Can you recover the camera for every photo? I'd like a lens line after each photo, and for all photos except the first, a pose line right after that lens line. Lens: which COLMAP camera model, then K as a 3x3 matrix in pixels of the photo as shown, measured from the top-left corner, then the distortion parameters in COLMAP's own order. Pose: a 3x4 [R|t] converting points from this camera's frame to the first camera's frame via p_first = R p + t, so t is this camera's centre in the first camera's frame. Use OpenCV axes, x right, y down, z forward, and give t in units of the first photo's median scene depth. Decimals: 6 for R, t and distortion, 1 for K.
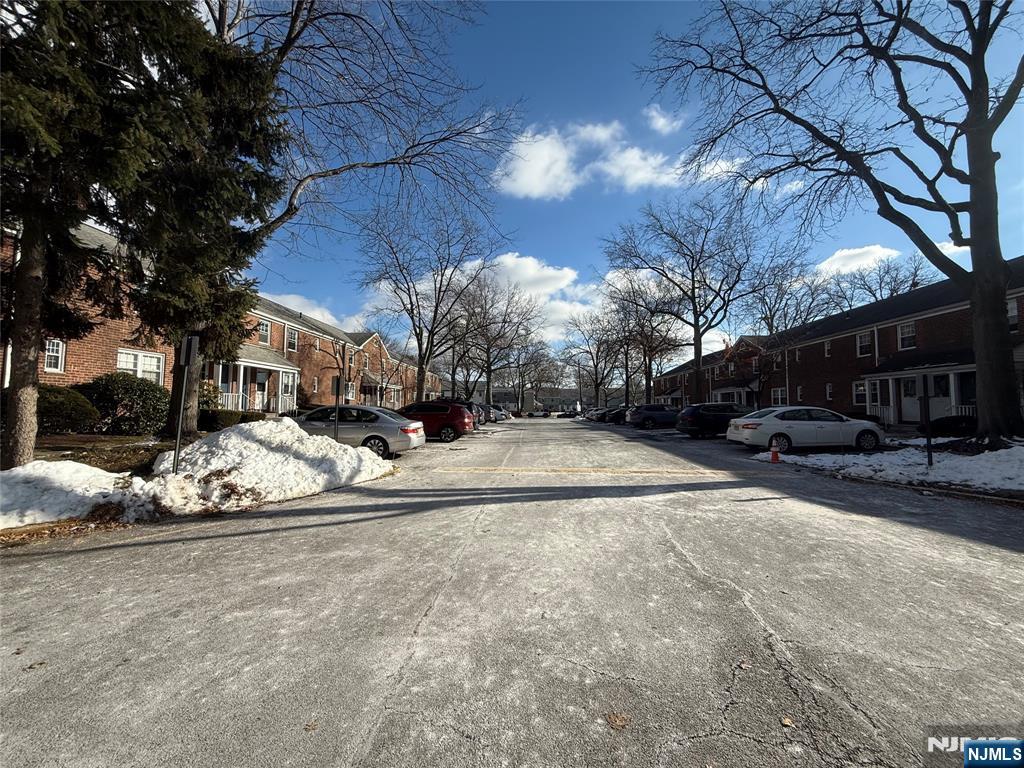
lens RADIAL K [[409.2, 0, 511.4], [0, 409.2, 384.3], [0, 0, 1]] dist [0.000153, 0.000755]
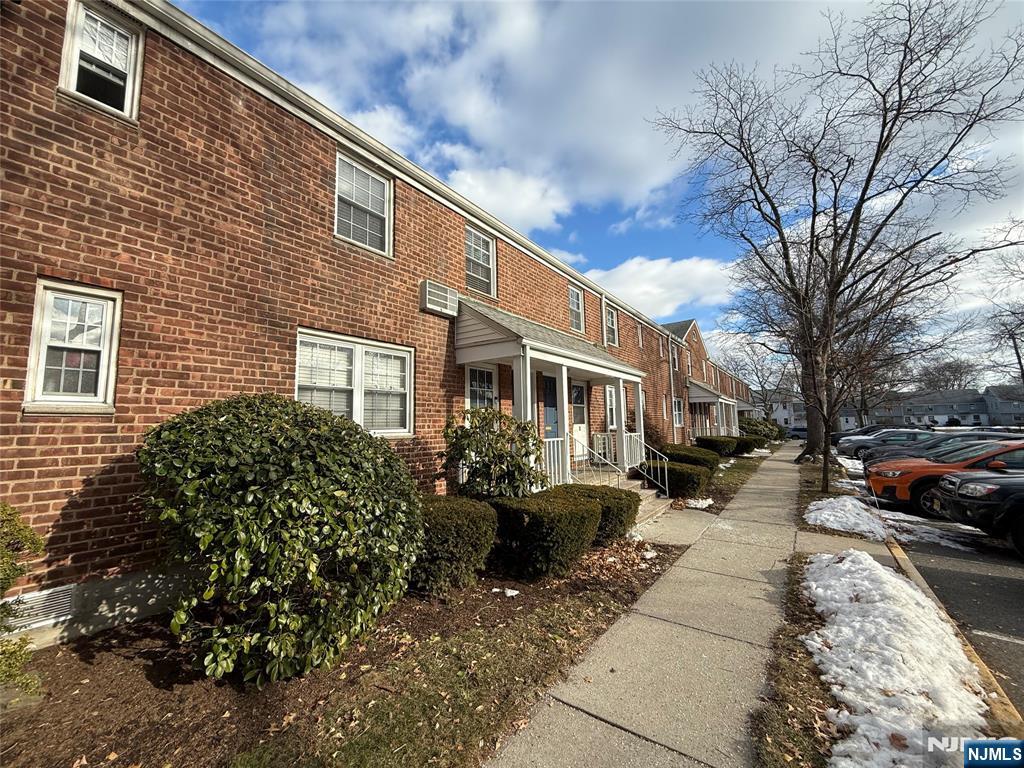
lens RADIAL K [[409.2, 0, 511.9], [0, 409.2, 383.1], [0, 0, 1]] dist [0.000153, 0.000755]
pose [[0.844841, -0.083070, -0.528529, -1.133747], [0.059524, 0.996334, -0.061450, -0.018816], [0.531696, 0.020455, 0.846688, 1.453432]]
